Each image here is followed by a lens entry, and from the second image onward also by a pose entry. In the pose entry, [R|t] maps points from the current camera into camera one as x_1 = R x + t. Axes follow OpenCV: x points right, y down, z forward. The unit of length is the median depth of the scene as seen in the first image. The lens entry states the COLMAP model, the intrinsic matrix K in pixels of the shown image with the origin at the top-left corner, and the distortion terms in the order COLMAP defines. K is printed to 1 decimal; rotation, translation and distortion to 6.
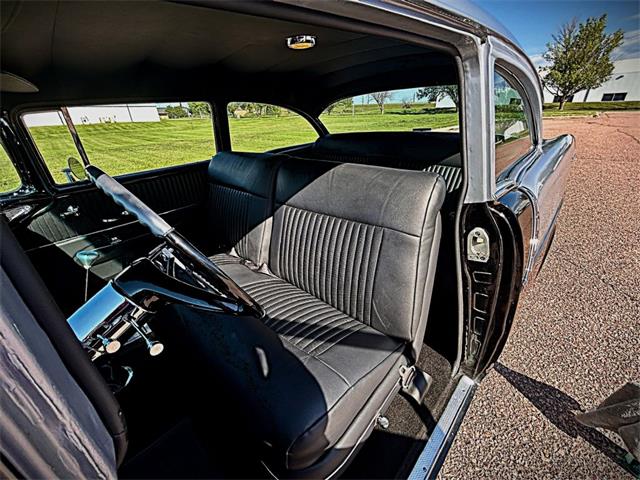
lens RADIAL K [[261.0, 0, 322.0], [0, 261.0, 238.4], [0, 0, 1]] dist [0.000040, -0.000685]
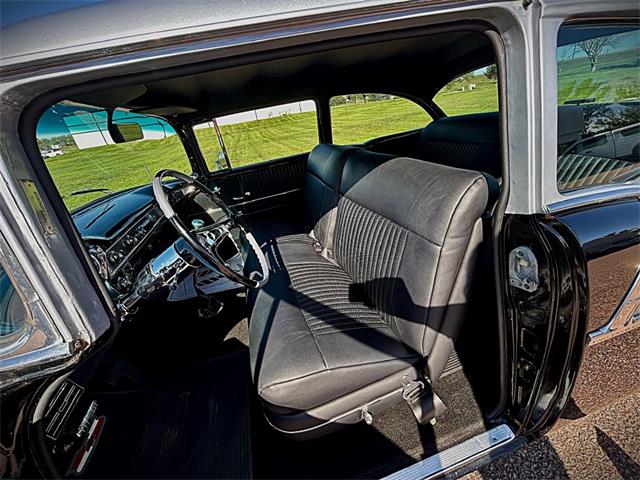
lens RADIAL K [[261.0, 0, 318.4], [0, 261.0, 238.8], [0, 0, 1]] dist [0.000040, -0.000685]
pose [[0.860170, 0.147373, -0.488251, 0.403009], [-0.117301, 0.988843, 0.091817, -0.056815], [0.496335, -0.021706, 0.867860, 0.023326]]
